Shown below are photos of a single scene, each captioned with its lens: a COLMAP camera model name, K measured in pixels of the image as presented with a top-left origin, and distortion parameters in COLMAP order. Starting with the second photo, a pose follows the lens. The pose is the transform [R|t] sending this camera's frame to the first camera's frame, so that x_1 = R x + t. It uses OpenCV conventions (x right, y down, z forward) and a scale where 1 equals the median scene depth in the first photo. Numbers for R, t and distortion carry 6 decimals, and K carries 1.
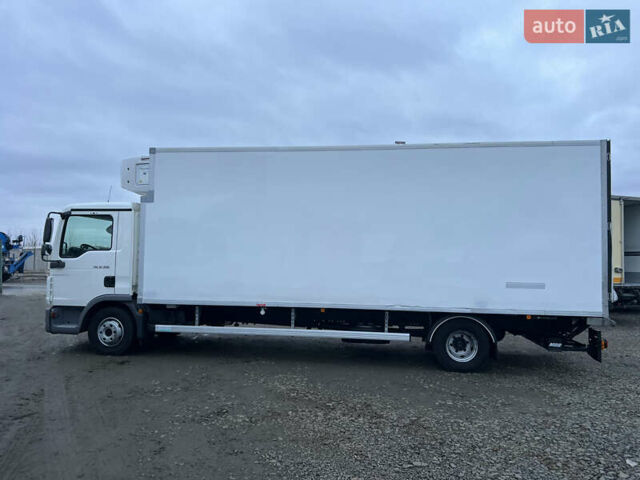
lens RADIAL K [[480.6, 0, 317.3], [0, 480.6, 238.7], [0, 0, 1]] dist [0.042136, -0.011086]
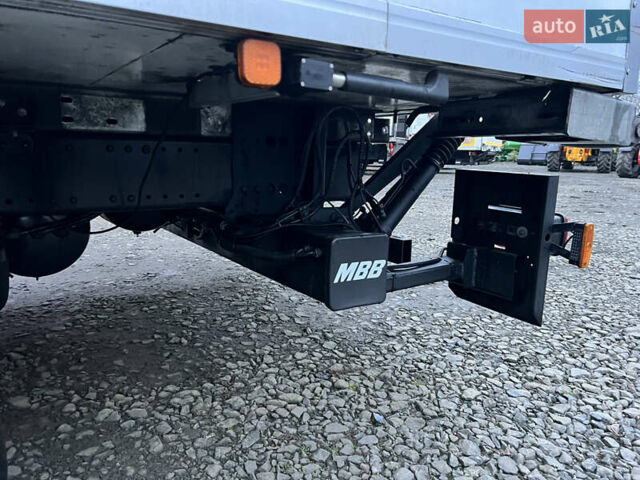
lens RADIAL K [[480.6, 0, 315.7], [0, 480.6, 239.4], [0, 0, 1]] dist [0.042136, -0.011086]
pose [[0.743925, -0.122981, 0.656850, 0.322698], [-0.038476, 0.973408, 0.225825, 0.149560], [-0.667155, -0.193270, 0.719410, 0.785733]]
